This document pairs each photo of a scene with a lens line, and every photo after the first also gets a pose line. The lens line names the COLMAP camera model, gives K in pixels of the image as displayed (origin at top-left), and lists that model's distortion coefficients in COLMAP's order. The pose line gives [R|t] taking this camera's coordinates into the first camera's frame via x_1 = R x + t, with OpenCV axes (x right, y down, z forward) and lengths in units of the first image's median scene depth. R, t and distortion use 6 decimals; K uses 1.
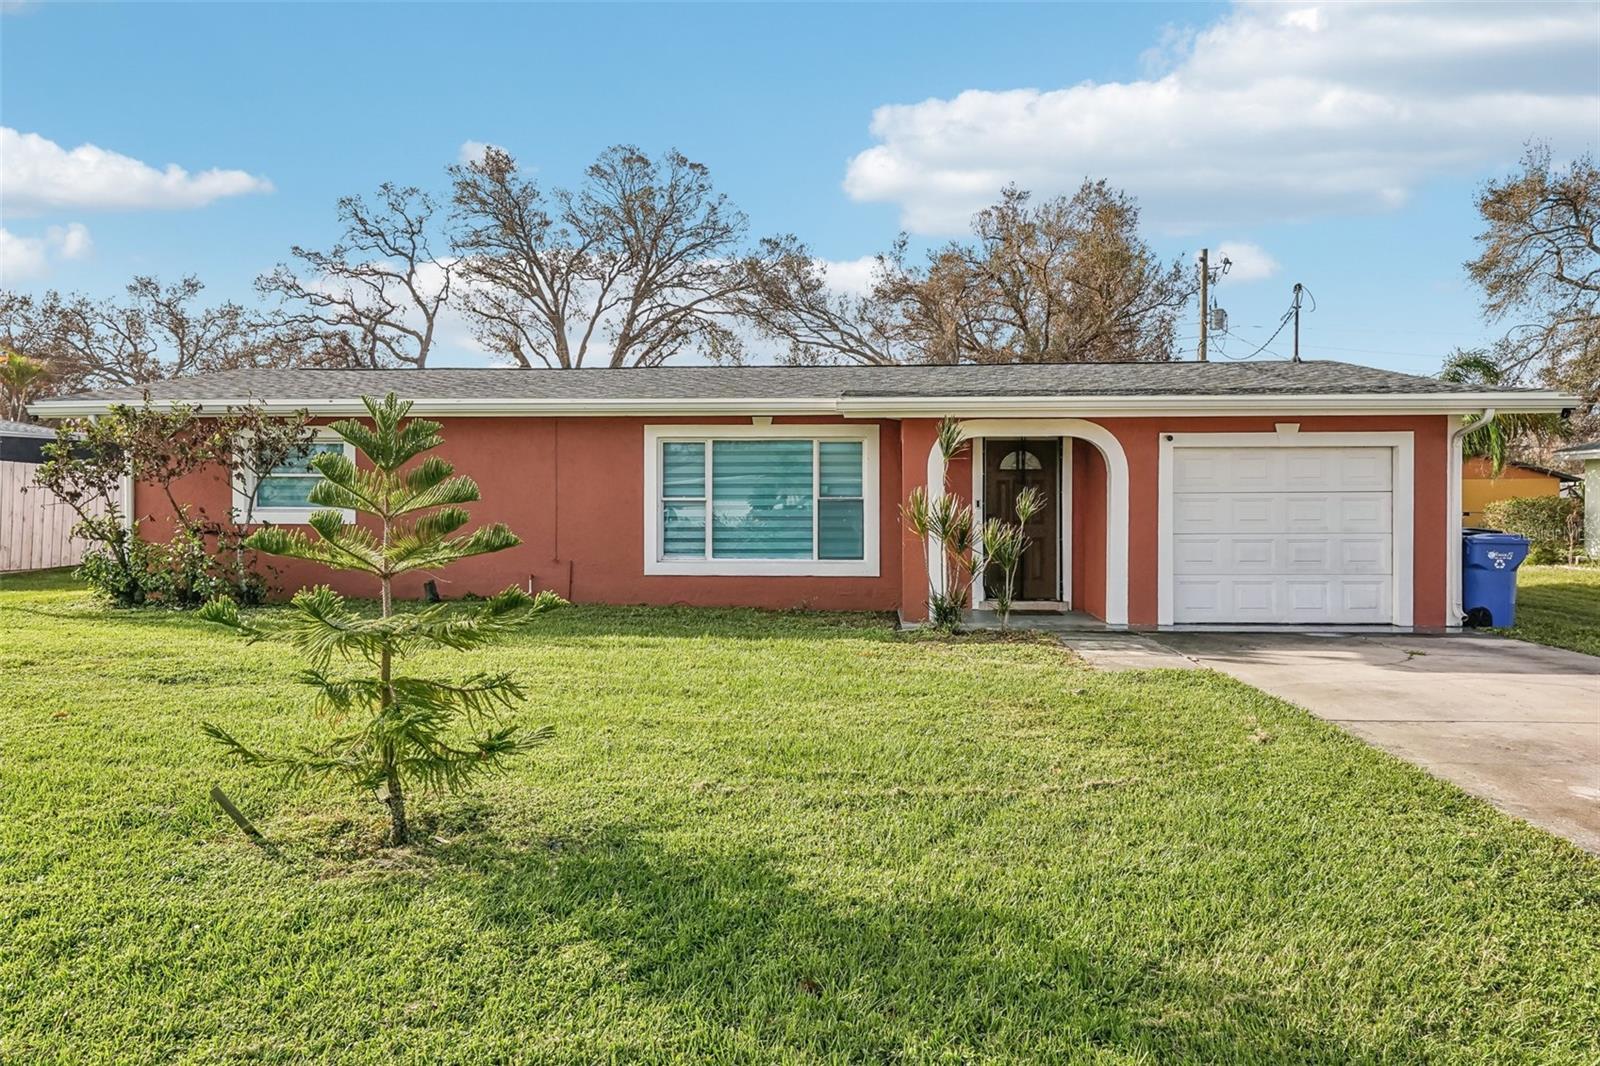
lens RADIAL K [[1054.6, 0, 806.0], [0, 1054.6, 517.6], [0, 0, 1]] dist [0.009172, -0.007975]
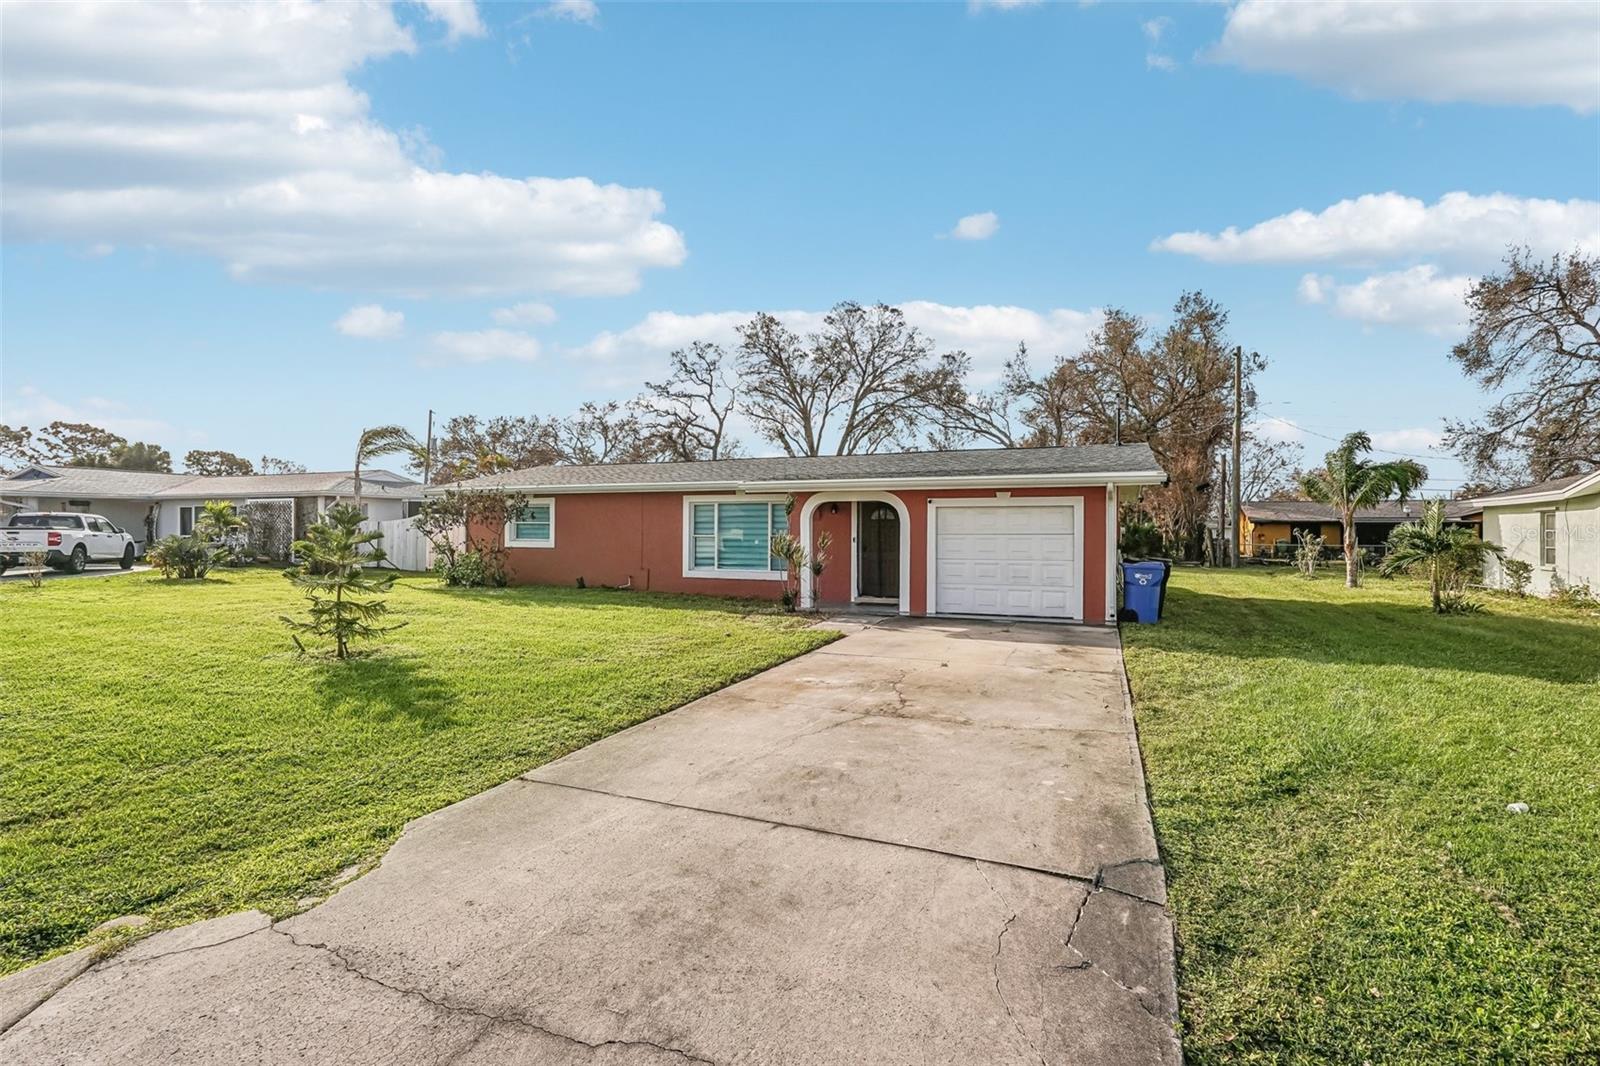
lens RADIAL K [[751.1, 0, 800.0], [0, 751.1, 533.0], [0, 0, 1]] dist [-0.014705, 0.008870]
pose [[0.944879, 0.004178, -0.327392, 0.472875], [-0.009241, 0.999861, -0.013910, -0.006288], [0.327288, 0.016169, 0.944786, -0.171214]]
